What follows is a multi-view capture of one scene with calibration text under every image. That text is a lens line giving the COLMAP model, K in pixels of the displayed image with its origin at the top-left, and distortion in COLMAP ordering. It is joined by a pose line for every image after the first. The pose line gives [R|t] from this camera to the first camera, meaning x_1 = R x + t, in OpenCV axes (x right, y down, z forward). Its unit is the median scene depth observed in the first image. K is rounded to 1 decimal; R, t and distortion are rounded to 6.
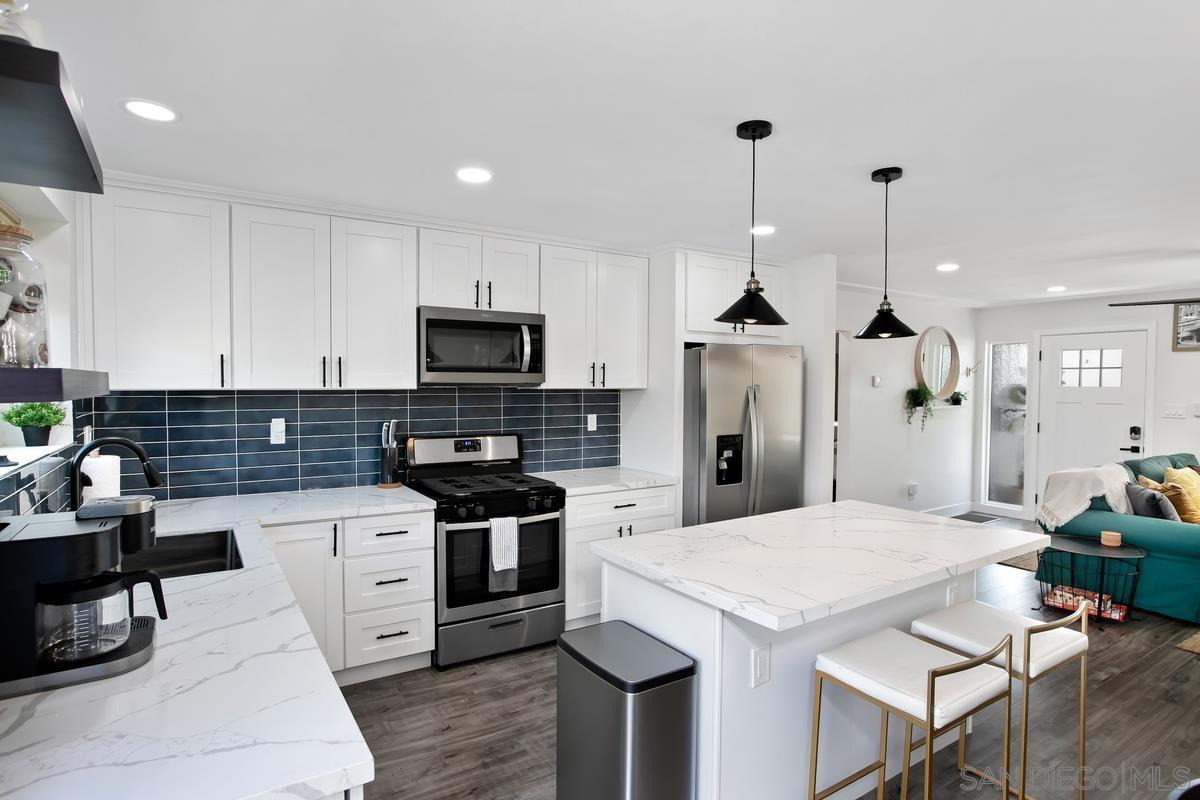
lens RADIAL K [[549.2, 0, 593.6], [0, 549.2, 396.5], [0, 0, 1]] dist [-0.001533, -0.000072]
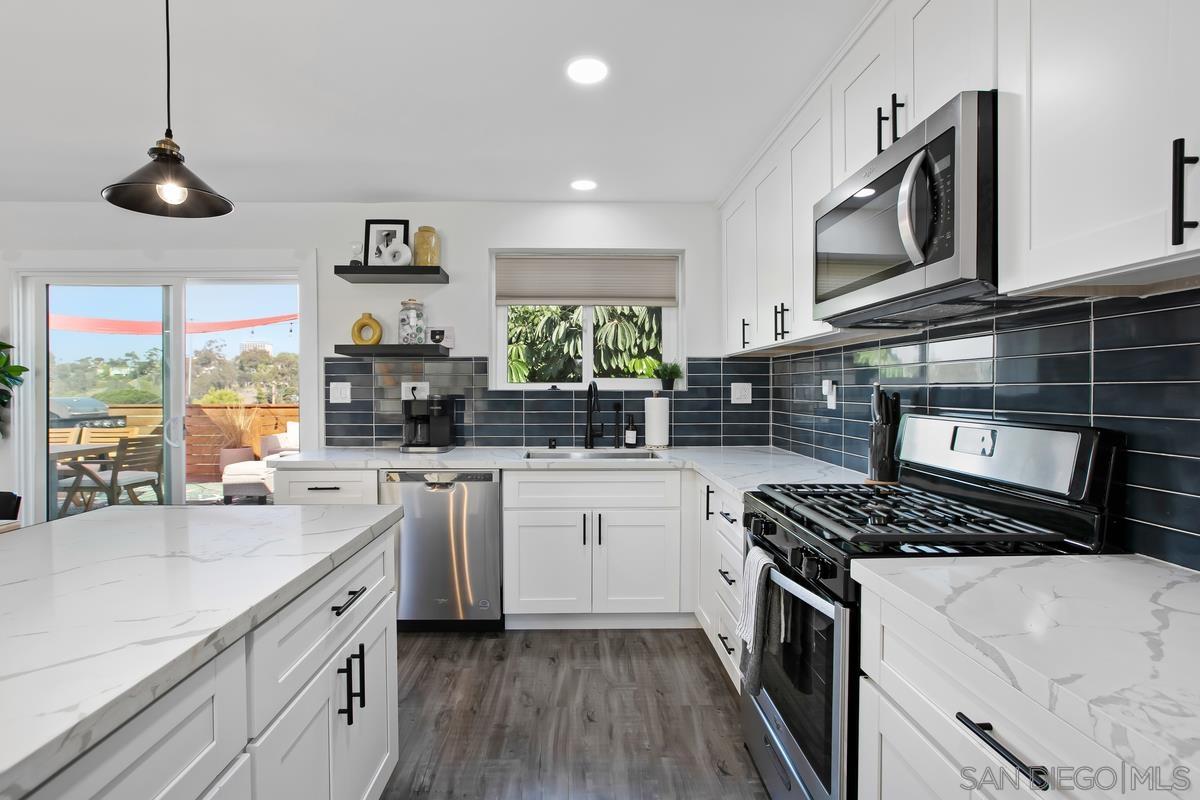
lens RADIAL K [[549.2, 0, 593.6], [0, 549.2, 396.5], [0, 0, 1]] dist [-0.001533, -0.000072]
pose [[-0.464594, 0.001658, -0.885522, 0.497323], [-0.024973, 0.999576, 0.014974, 0.079031], [0.885172, 0.029071, -0.464355, 1.382684]]
